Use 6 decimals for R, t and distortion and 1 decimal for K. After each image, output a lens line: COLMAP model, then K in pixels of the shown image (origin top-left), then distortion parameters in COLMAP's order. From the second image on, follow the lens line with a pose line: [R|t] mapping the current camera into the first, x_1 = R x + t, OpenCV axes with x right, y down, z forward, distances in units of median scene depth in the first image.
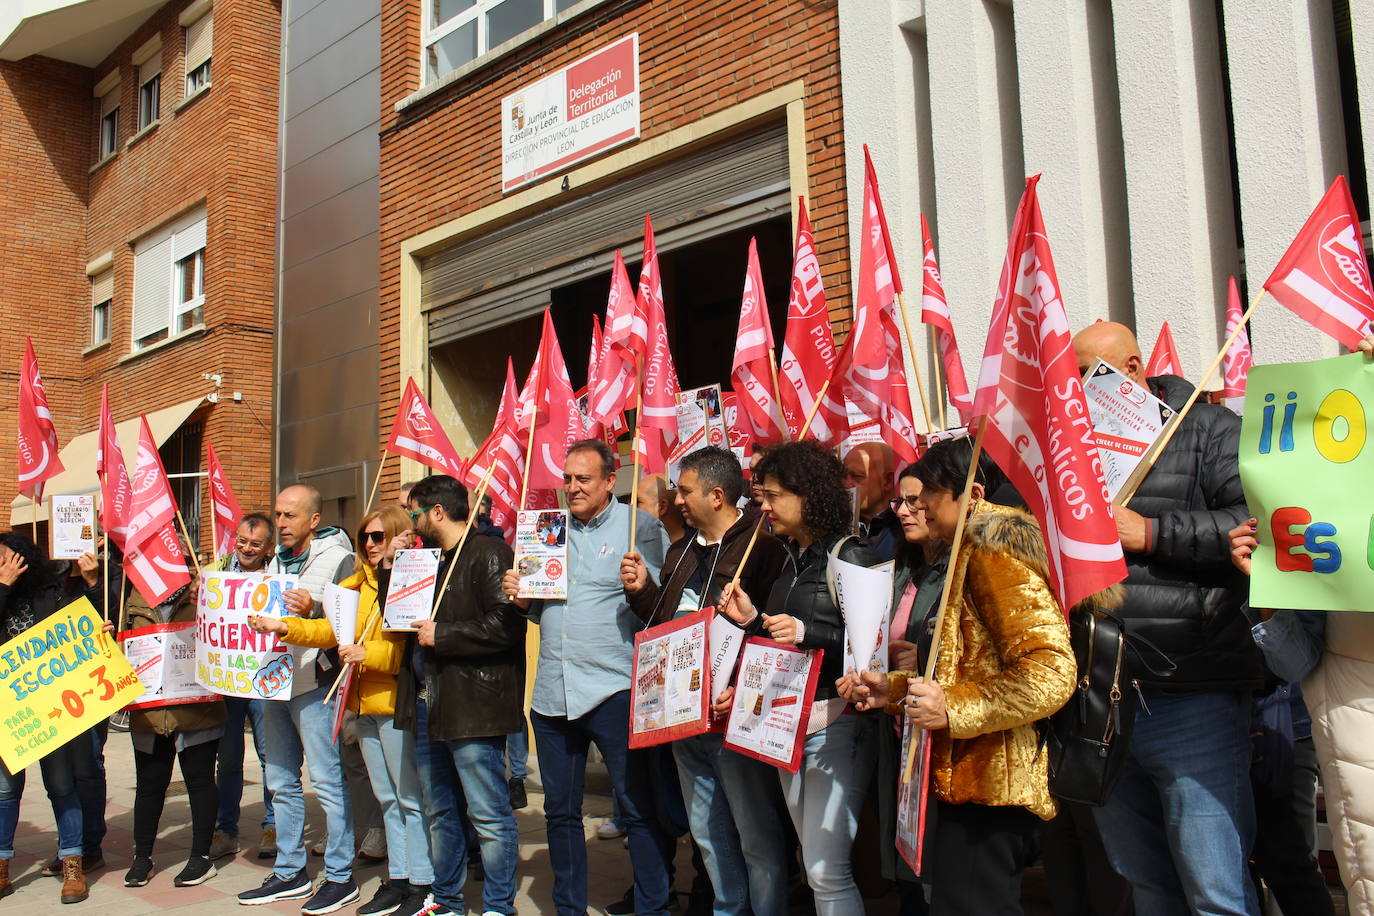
lens RADIAL K [[1454.7, 0, 698.3], [0, 1454.7, 459.2], [0, 0, 1]] dist [-0.056893, 0.000000]
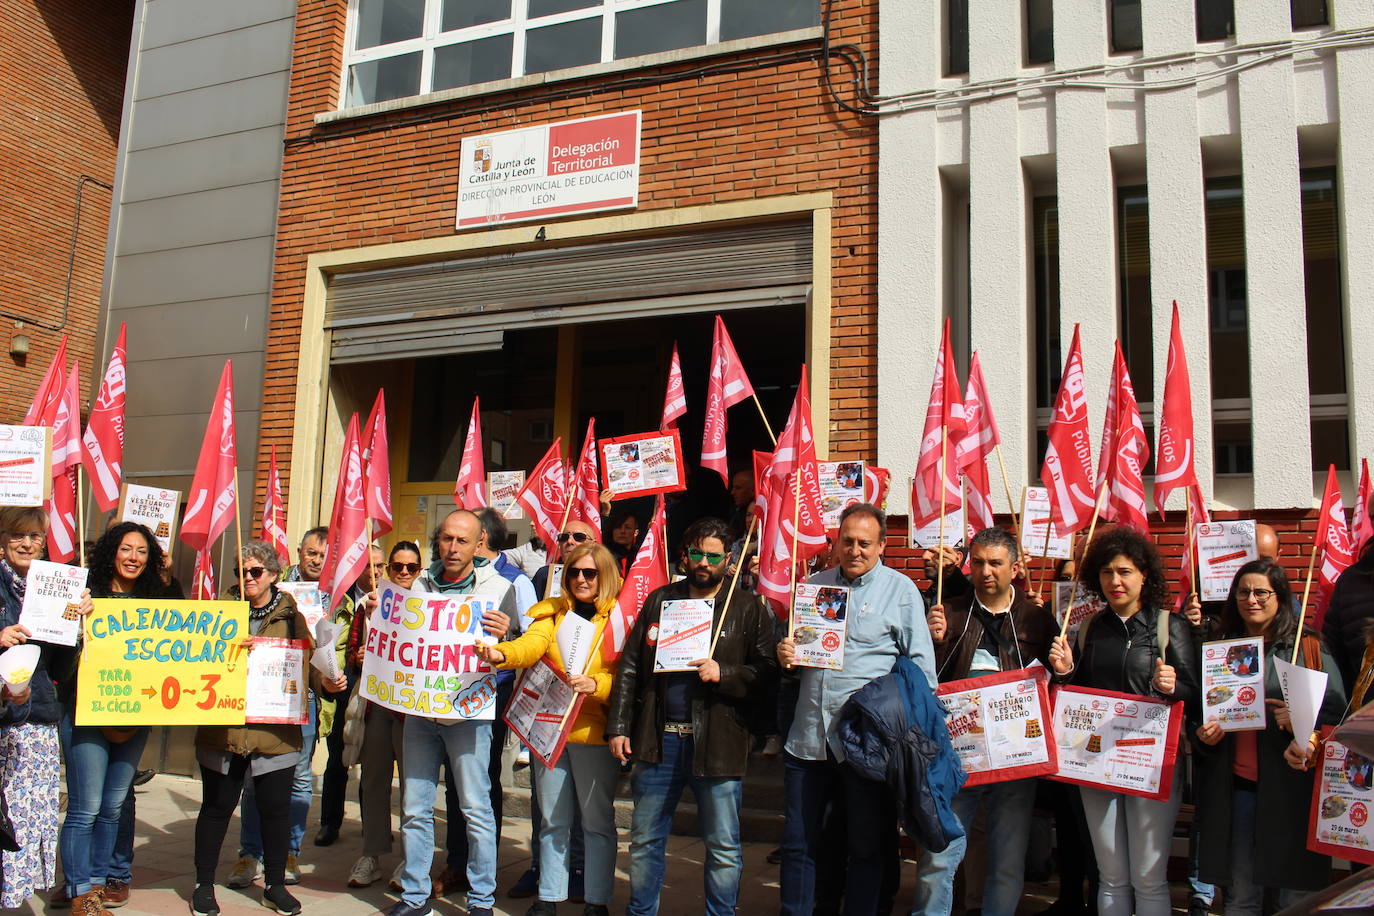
lens RADIAL K [[1397.2, 0, 724.5], [0, 1397.2, 457.7], [0, 0, 1]] dist [-0.090532, 0.000000]
pose [[0.917997, 0.122381, 0.377232, -0.329868], [-0.109084, 0.992425, -0.056505, 0.011768], [-0.381289, 0.010722, 0.924394, 0.026505]]
